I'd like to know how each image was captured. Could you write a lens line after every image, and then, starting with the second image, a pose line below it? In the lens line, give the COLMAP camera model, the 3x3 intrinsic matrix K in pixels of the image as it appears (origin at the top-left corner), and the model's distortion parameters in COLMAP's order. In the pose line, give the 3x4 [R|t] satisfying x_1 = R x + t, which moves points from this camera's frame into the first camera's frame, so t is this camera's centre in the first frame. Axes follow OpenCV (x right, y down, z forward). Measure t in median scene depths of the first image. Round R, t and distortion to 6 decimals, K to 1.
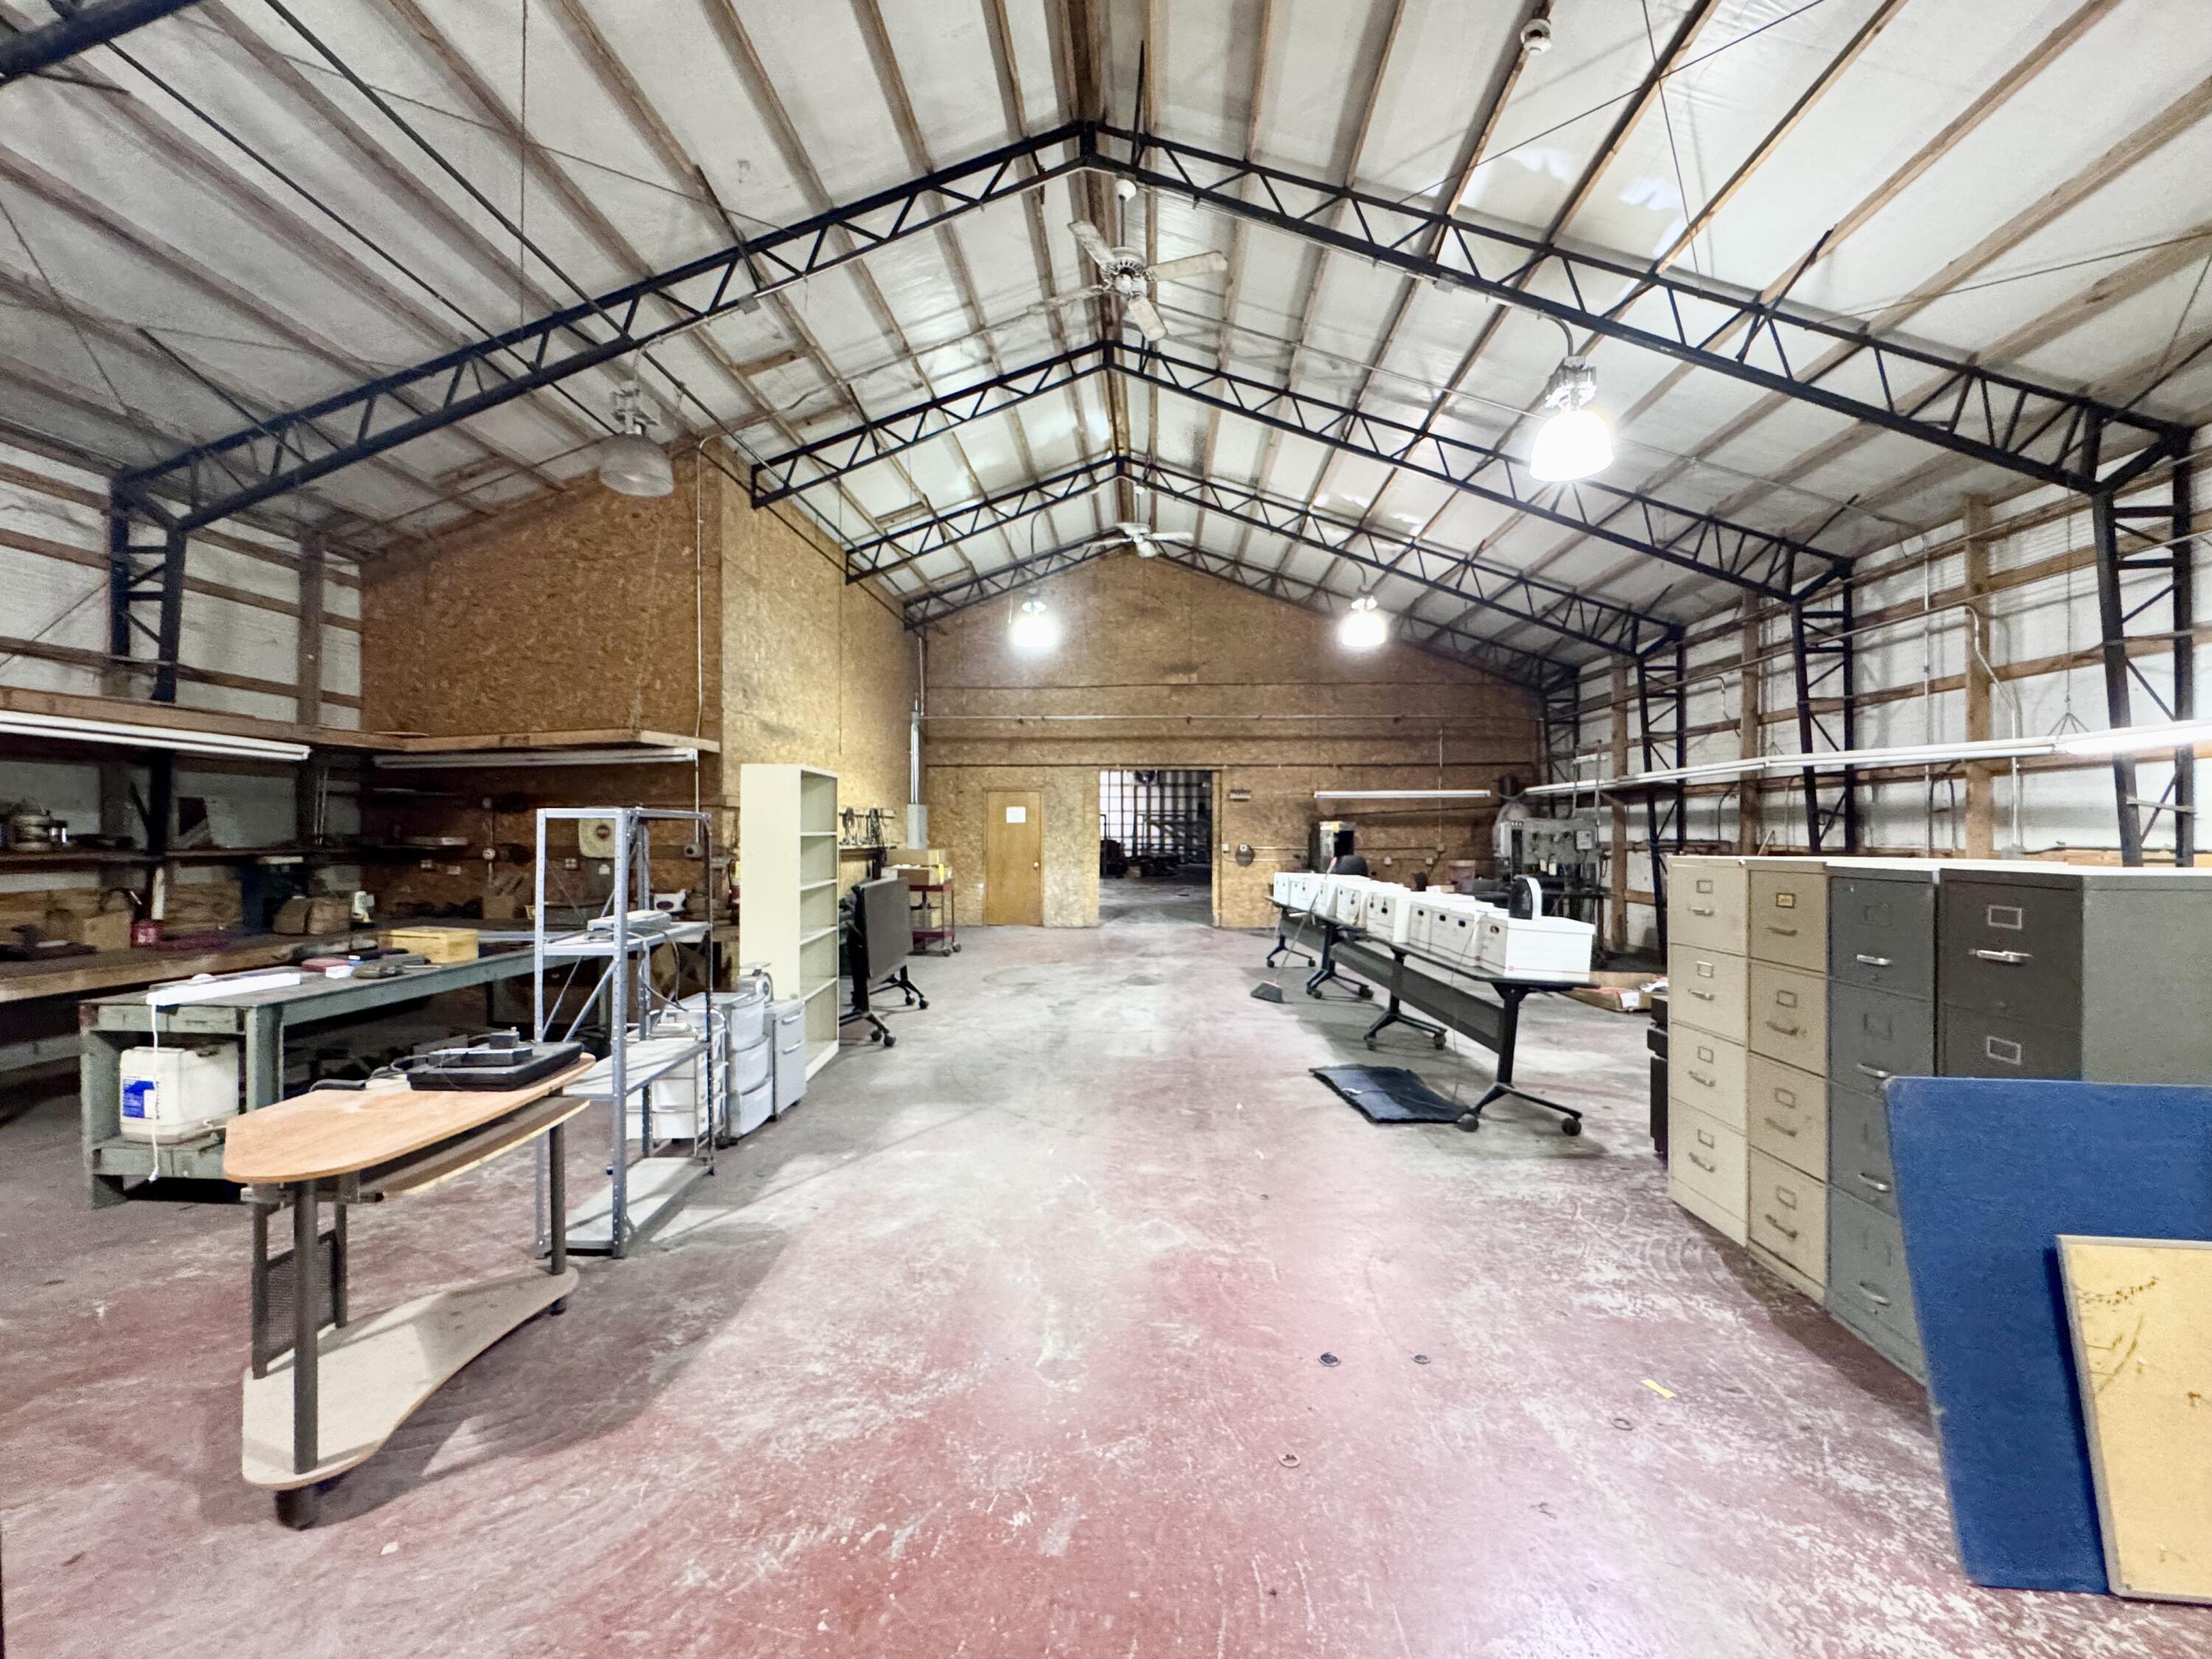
lens RADIAL K [[868.8, 0, 1106.0], [0, 868.8, 829.5], [0, 0, 1]] dist [-0.003713, 0.000019]
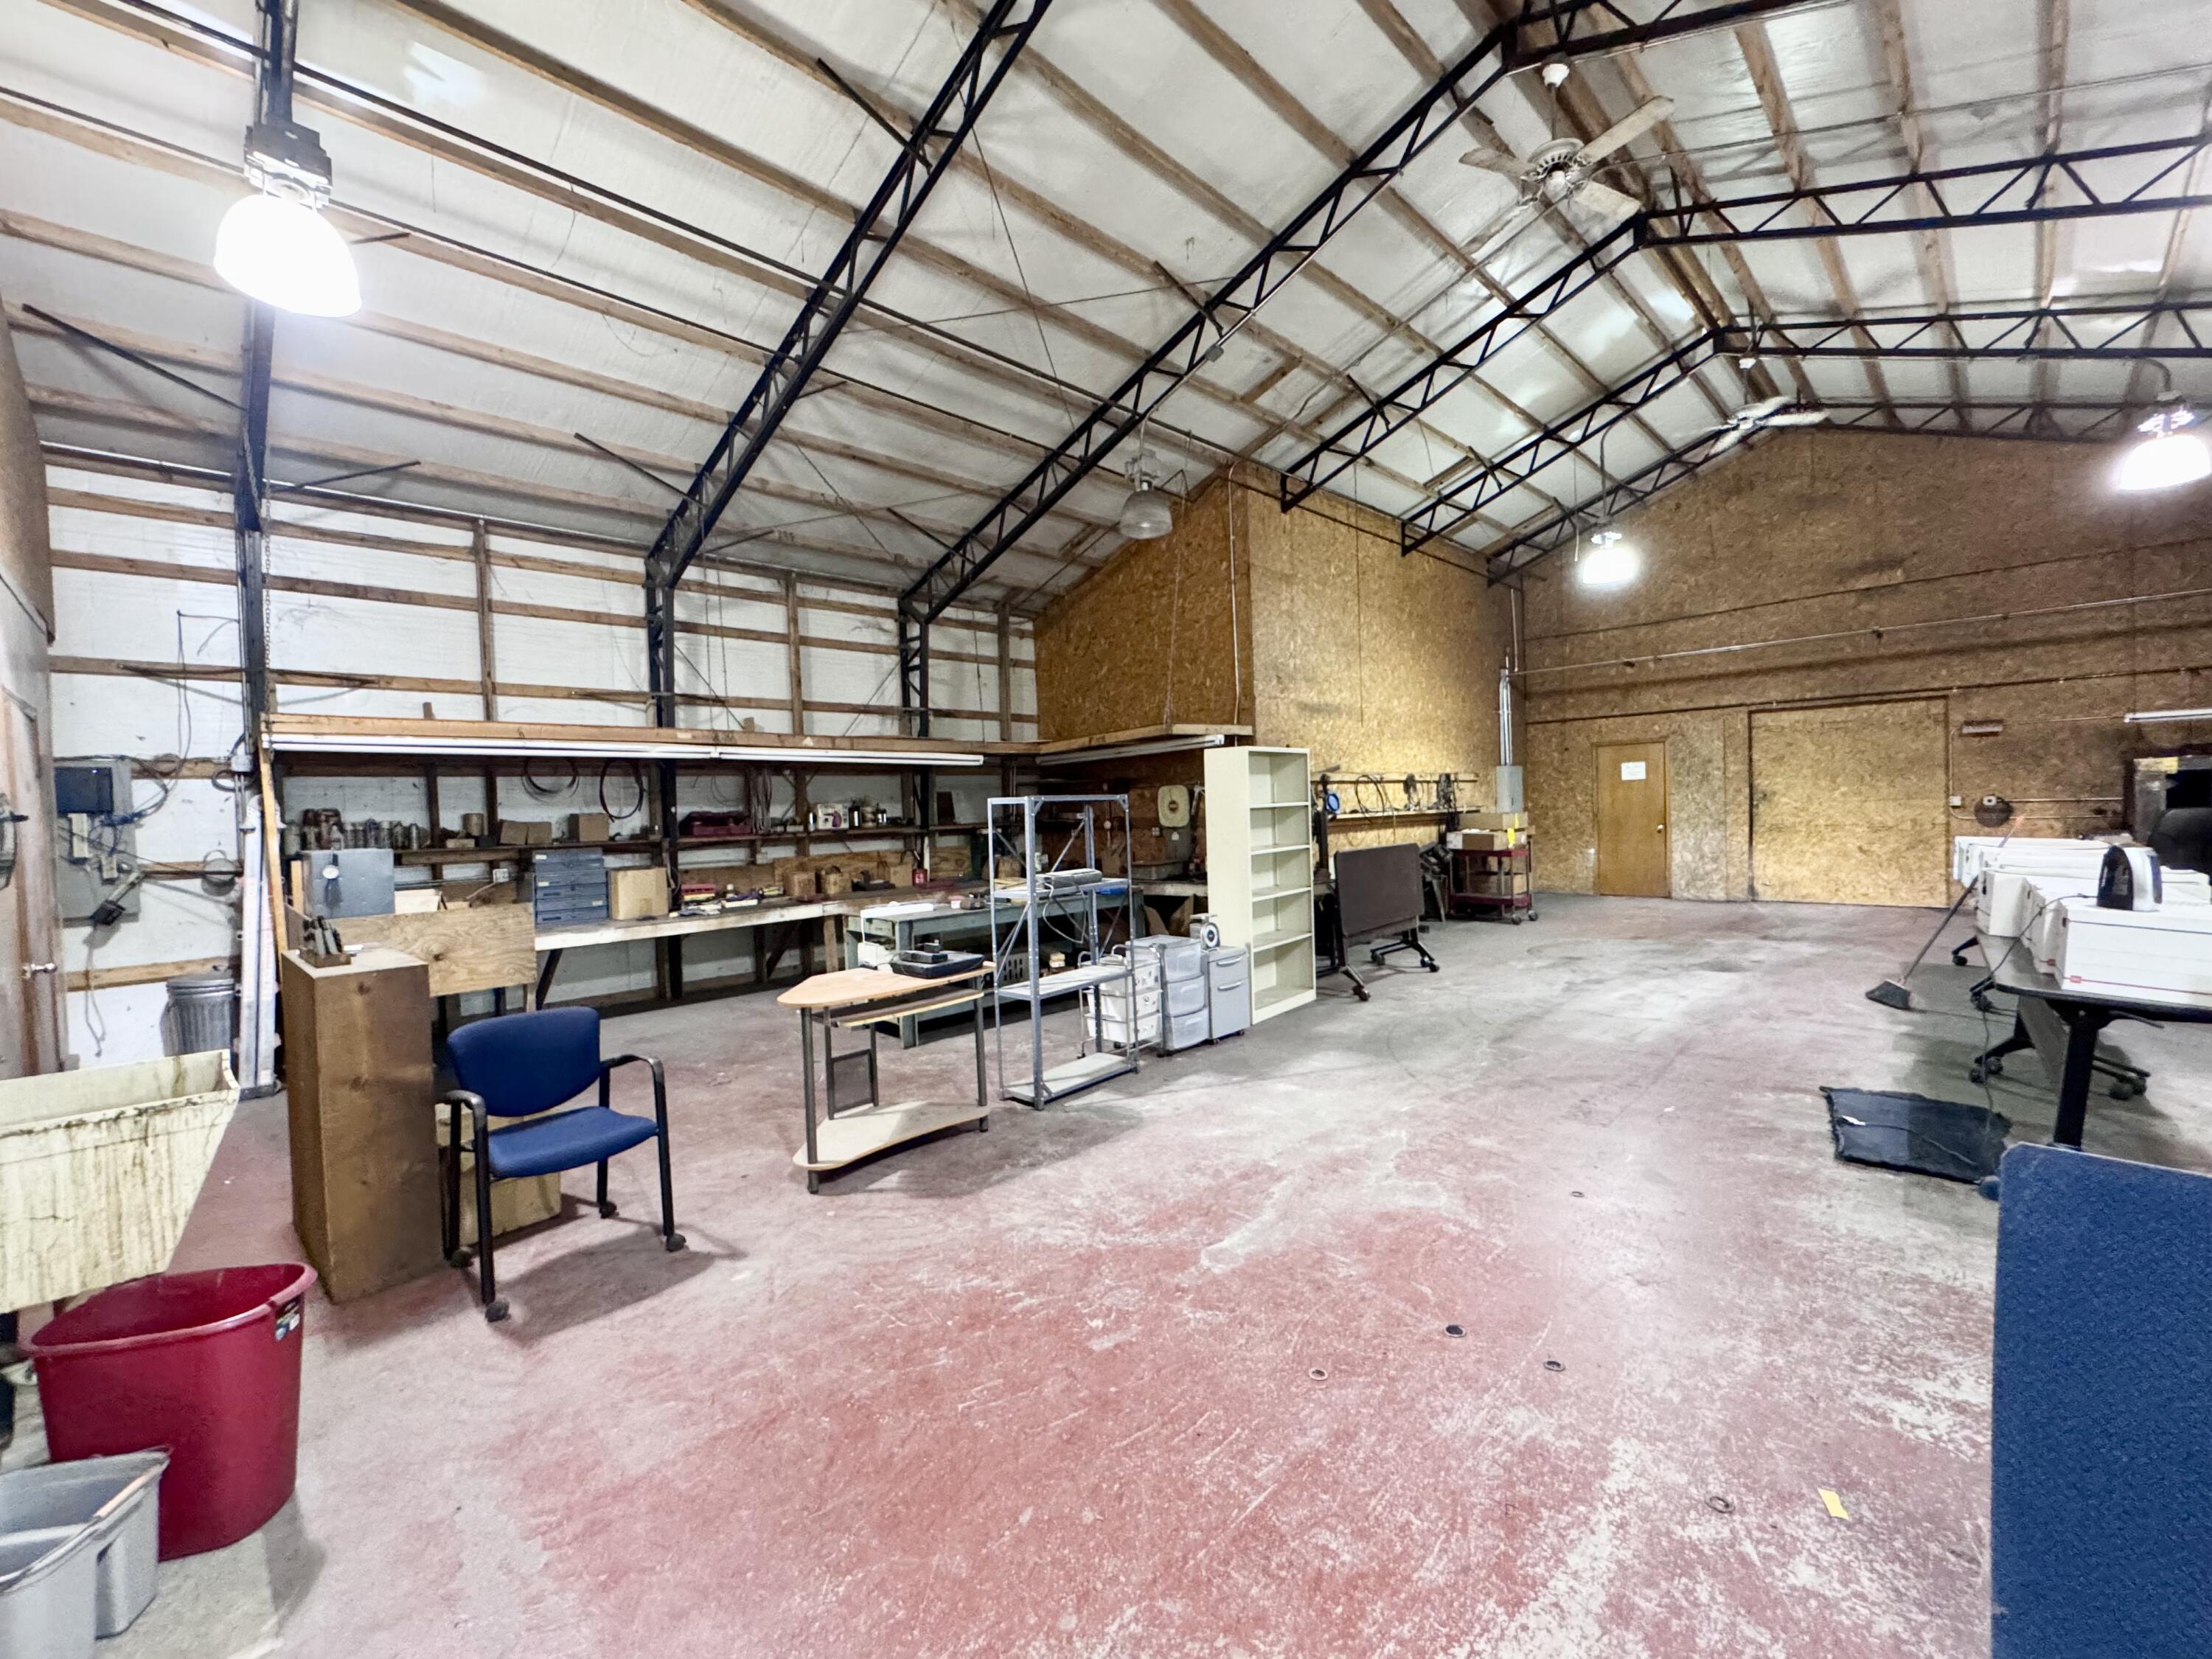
lens RADIAL K [[860.4, 0, 1132.5], [0, 860.4, 825.5], [0, 0, 1]] dist [-0.001770, -0.000166]
pose [[0.772705, -0.011923, -0.634654, 0.198362], [0.035164, 0.999092, 0.024043, -0.001743], [0.633791, -0.040895, 0.772423, 0.008737]]
